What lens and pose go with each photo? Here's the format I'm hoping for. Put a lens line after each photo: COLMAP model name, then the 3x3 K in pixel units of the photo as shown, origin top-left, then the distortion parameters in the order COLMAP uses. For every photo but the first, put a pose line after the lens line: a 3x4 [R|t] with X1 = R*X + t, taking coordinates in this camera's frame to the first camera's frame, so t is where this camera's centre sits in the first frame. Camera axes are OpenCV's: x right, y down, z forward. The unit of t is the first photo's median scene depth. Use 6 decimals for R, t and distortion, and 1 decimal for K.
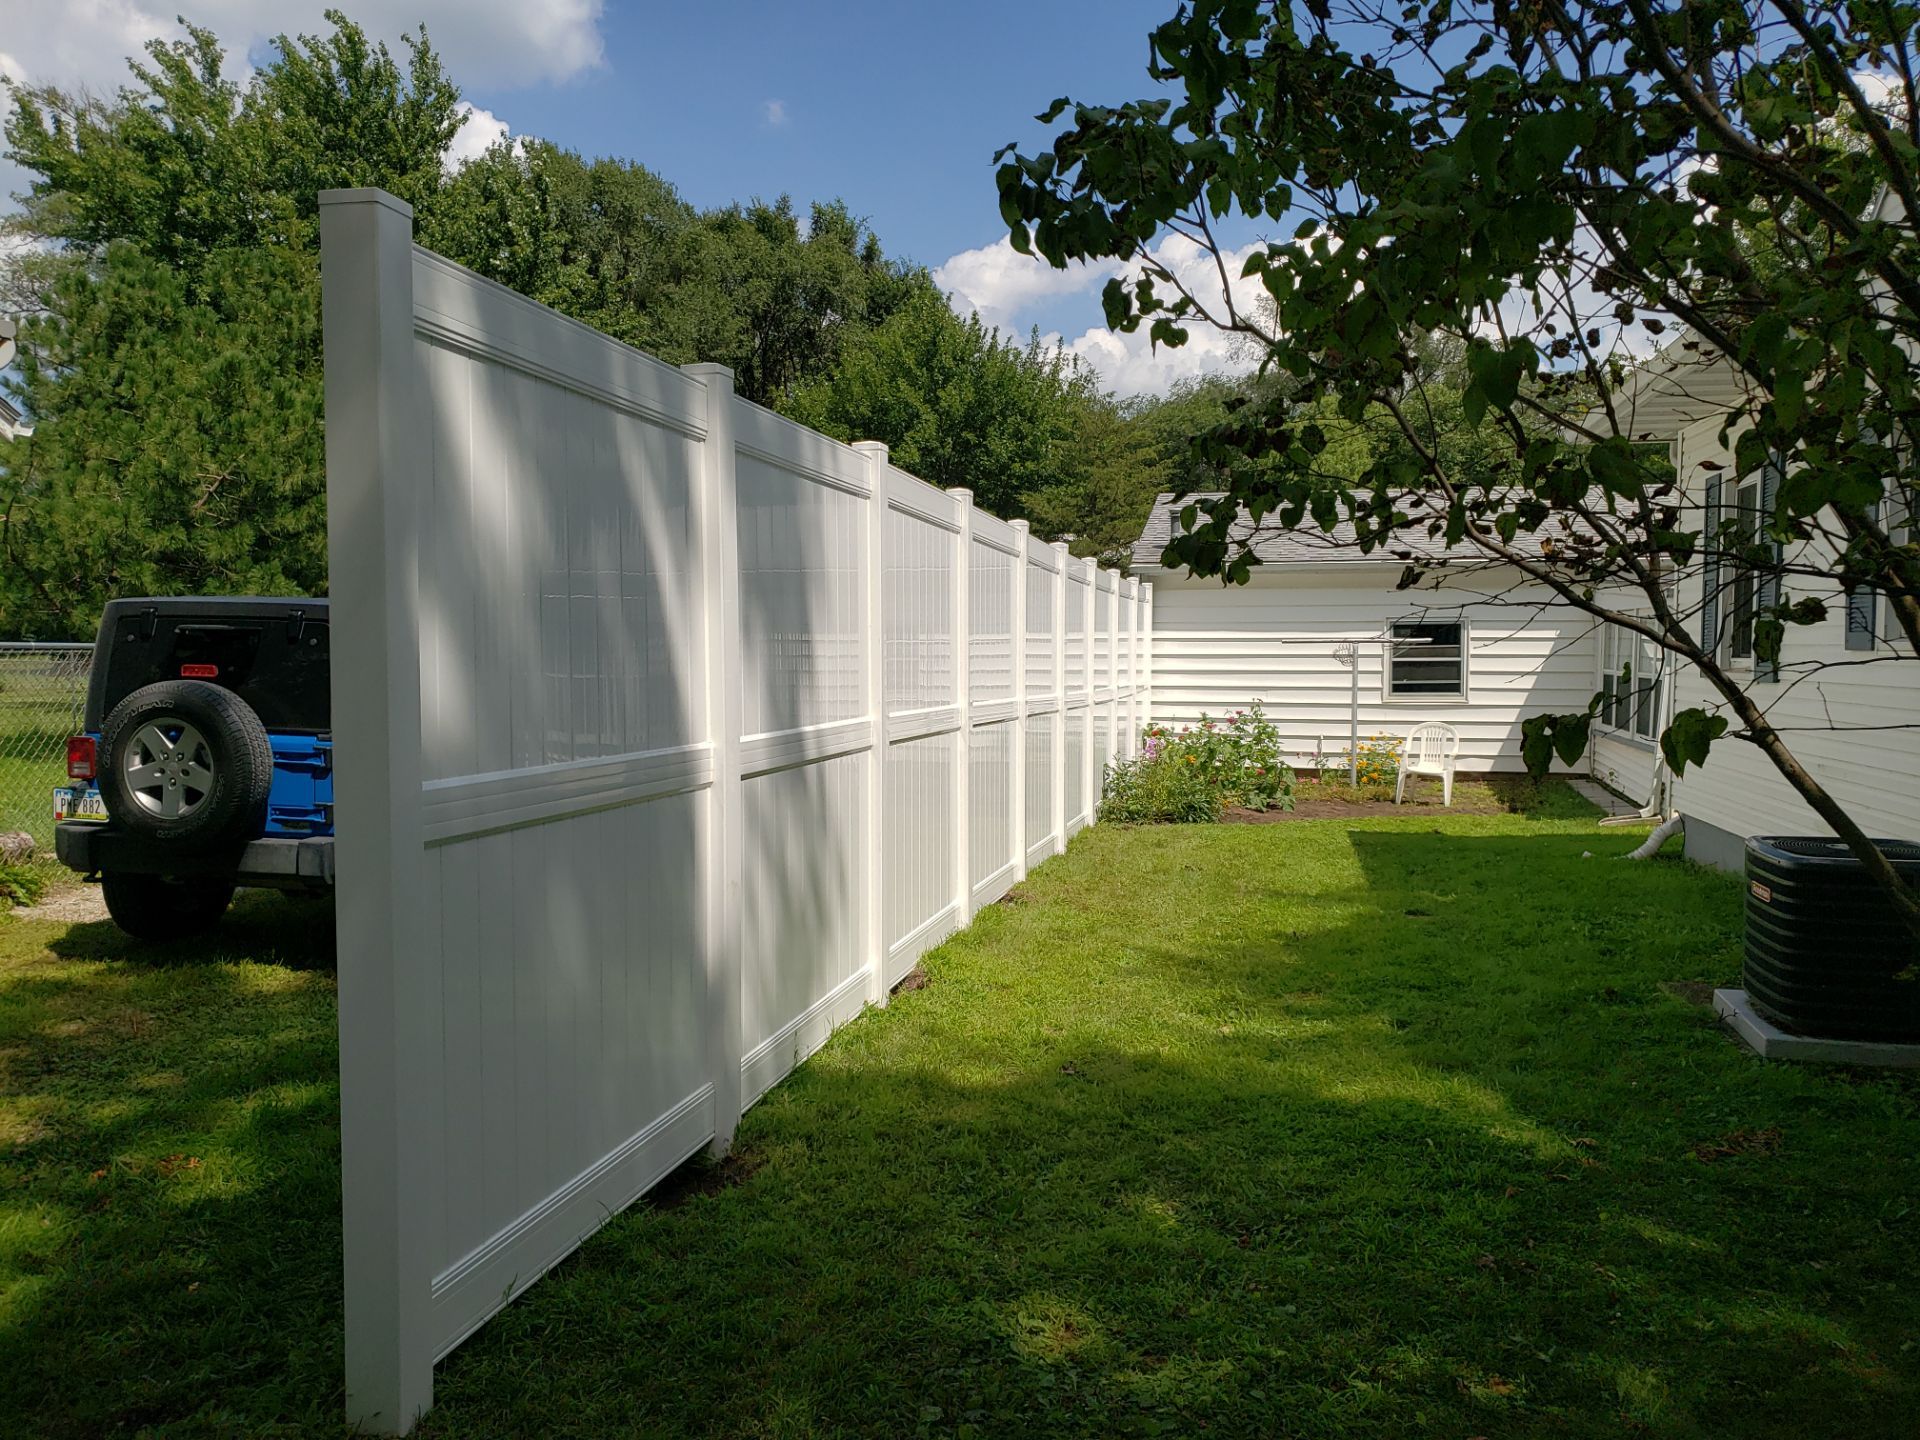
lens RADIAL K [[1442.4, 0, 960.0], [0, 1442.4, 720.0], [0, 0, 1]] dist [0.089002, 0.002807]
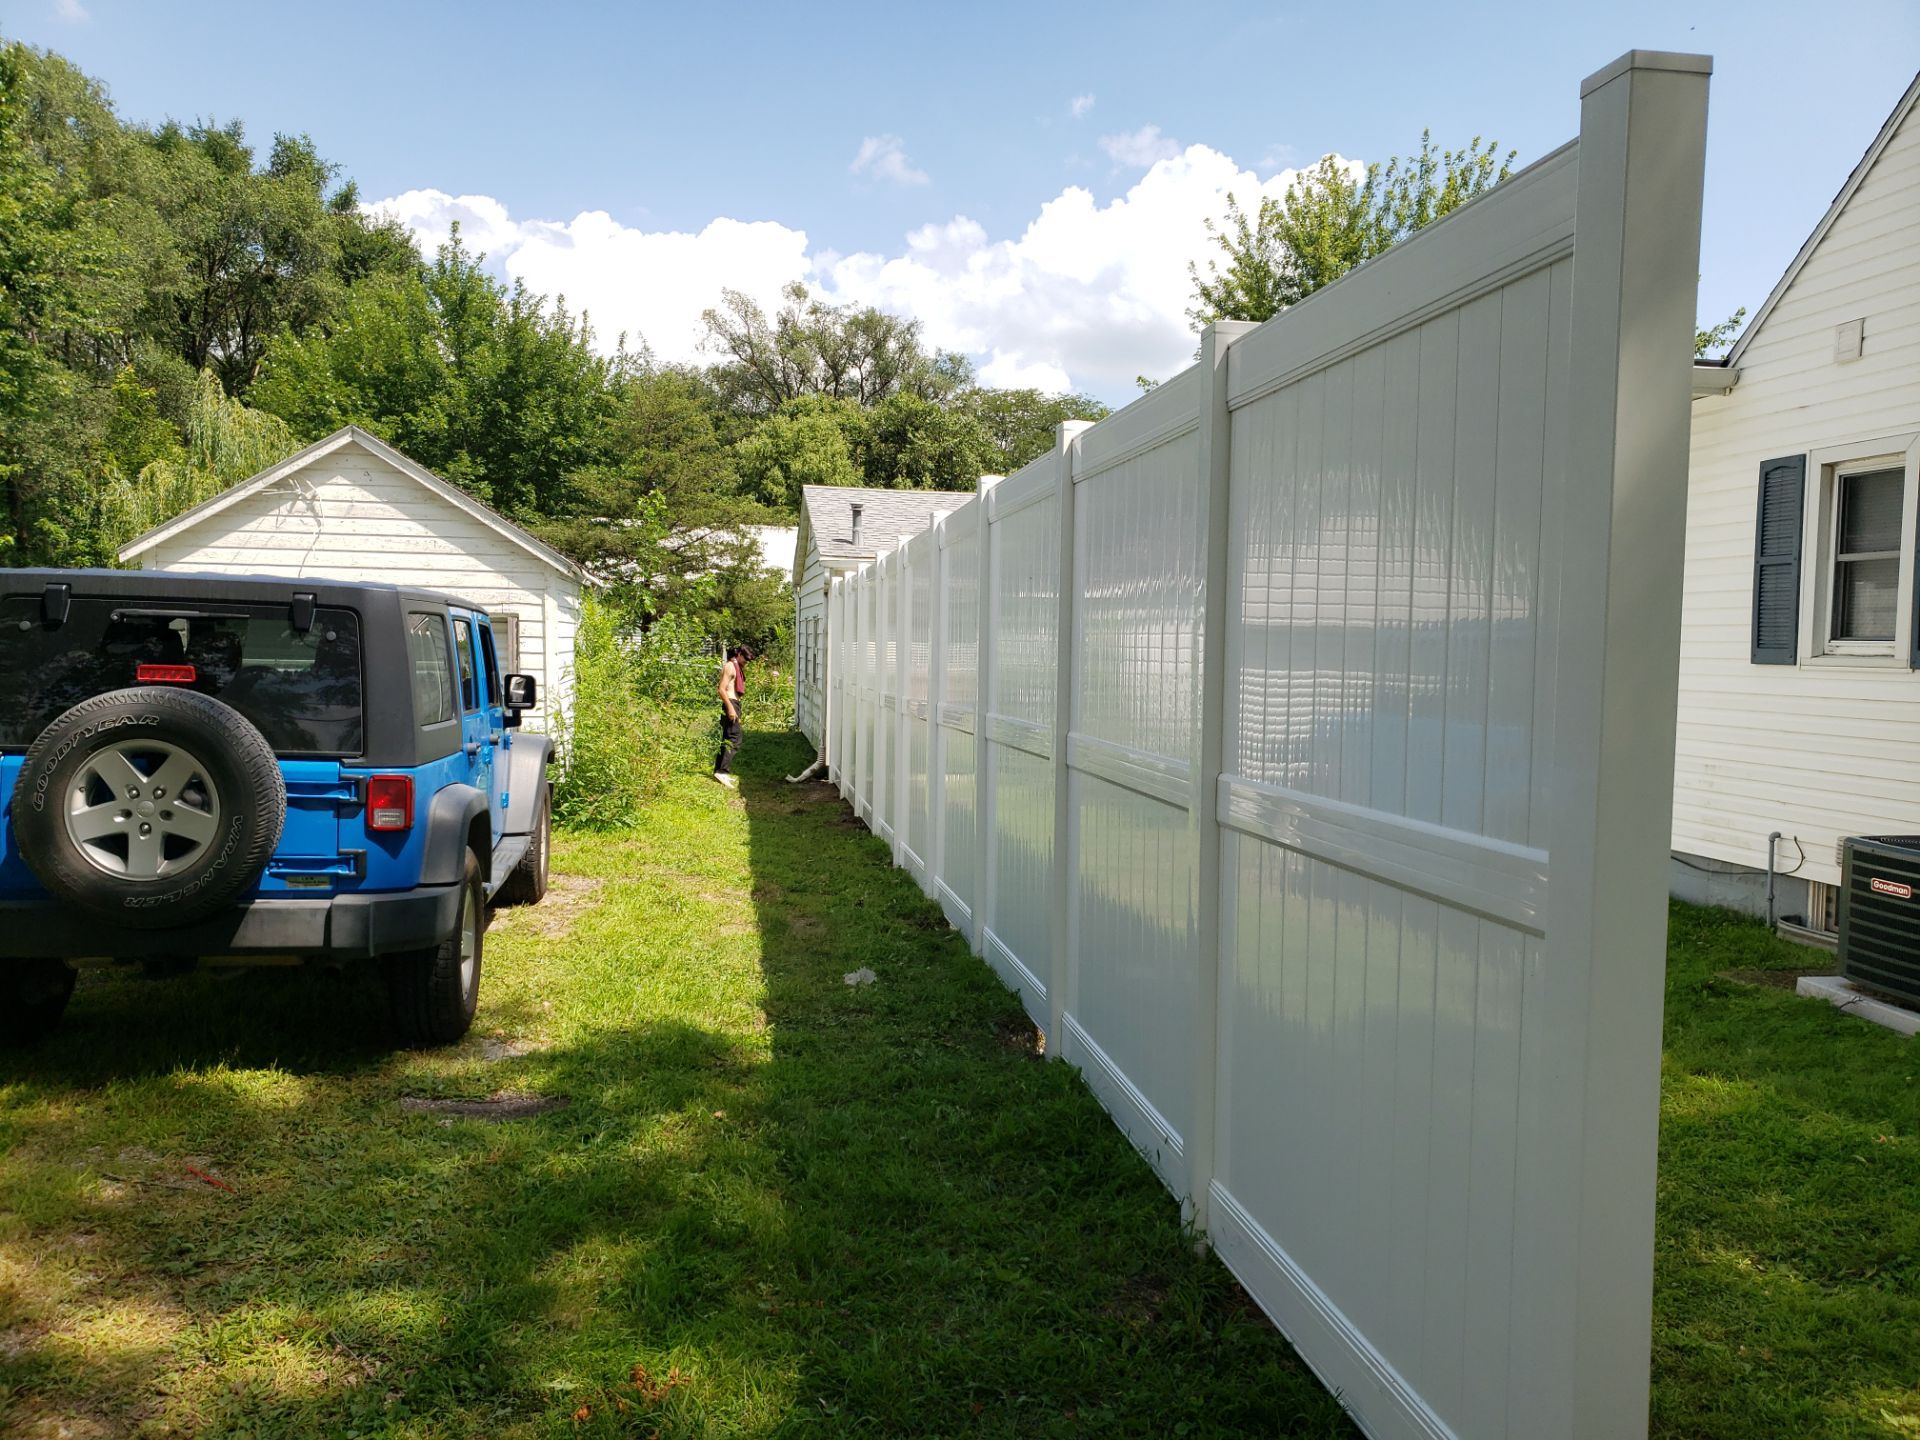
lens RADIAL K [[1421.5, 0, 956.6], [0, 1421.5, 691.8], [0, 0, 1]] dist [0.028502, 0.001053]
pose [[0.925833, 0.003850, 0.377913, -0.420140], [-0.000600, 0.999962, -0.008716, -0.018318], [-0.377933, 0.007843, 0.925800, 0.199170]]
